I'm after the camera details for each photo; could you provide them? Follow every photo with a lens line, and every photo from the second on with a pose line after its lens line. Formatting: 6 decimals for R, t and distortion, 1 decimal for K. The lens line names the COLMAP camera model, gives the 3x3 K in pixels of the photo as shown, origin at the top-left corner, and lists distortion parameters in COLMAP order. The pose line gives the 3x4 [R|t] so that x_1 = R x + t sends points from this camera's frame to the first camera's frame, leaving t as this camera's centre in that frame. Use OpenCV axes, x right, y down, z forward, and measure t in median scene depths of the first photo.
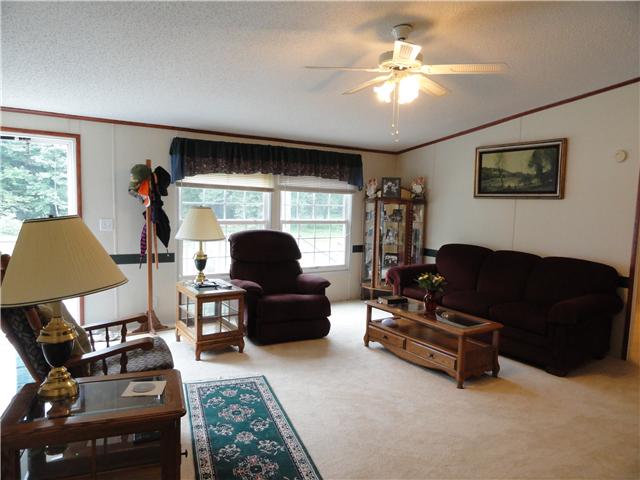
lens RADIAL K [[449.1, 0, 319.8], [0, 449.1, 240.2], [0, 0, 1]] dist [0.002258, 0.006863]
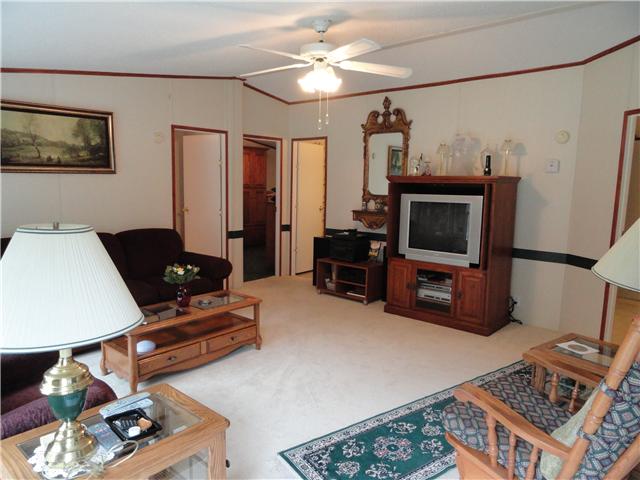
lens RADIAL K [[449.1, 0, 319.9], [0, 449.1, 239.3], [0, 0, 1]] dist [0.002258, 0.006863]
pose [[-0.269905, -0.156948, 0.950010, -0.555836], [0.065971, 0.981294, 0.180859, -0.098040], [-0.960624, 0.111488, -0.254502, 0.820827]]
